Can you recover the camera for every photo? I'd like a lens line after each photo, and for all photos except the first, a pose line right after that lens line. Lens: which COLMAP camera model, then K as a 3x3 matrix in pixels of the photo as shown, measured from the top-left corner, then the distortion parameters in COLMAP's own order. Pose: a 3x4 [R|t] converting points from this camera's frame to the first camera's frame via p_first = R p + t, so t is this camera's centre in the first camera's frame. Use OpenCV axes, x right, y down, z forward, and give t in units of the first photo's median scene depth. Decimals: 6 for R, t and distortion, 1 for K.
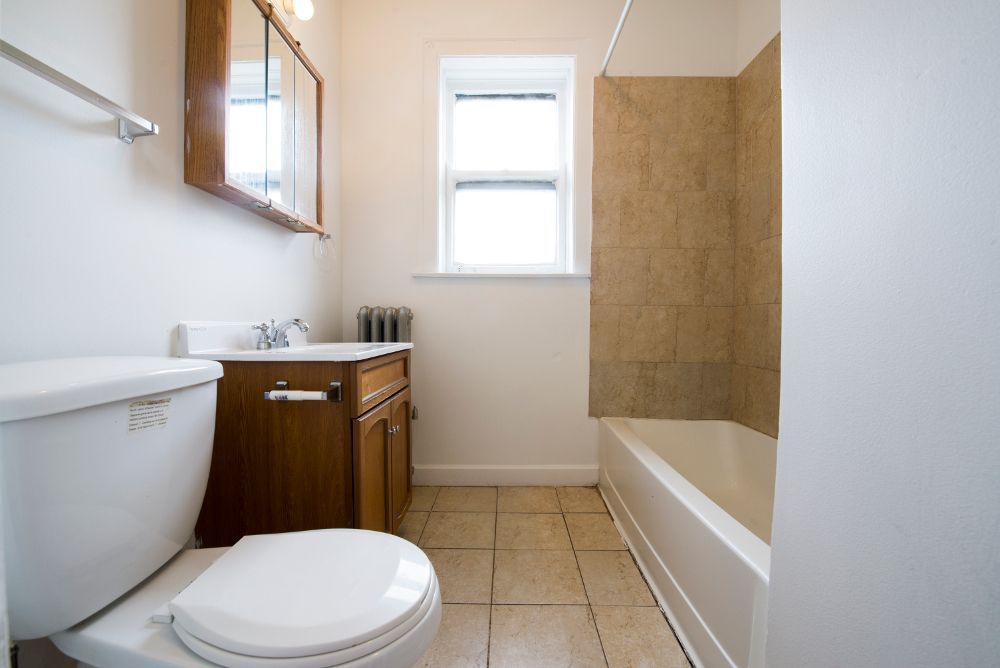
lens RADIAL K [[390.1, 0, 498.1], [0, 390.1, 327.8], [0, 0, 1]] dist [-0.006907, 0.000930]
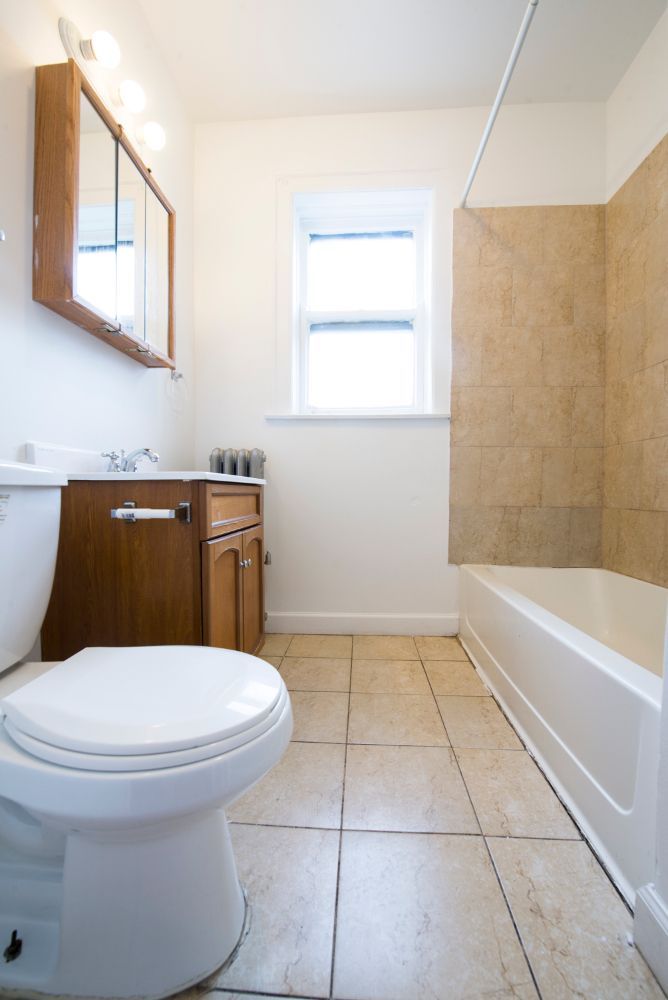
lens RADIAL K [[390.1, 0, 336.2], [0, 390.1, 500.3], [0, 0, 1]] dist [-0.006907, 0.000930]
pose [[0.999085, -0.000271, -0.042777, -0.001475], [0.000164, 0.999997, -0.002500, 0.093147], [0.042777, 0.002491, 0.999082, 0.040000]]
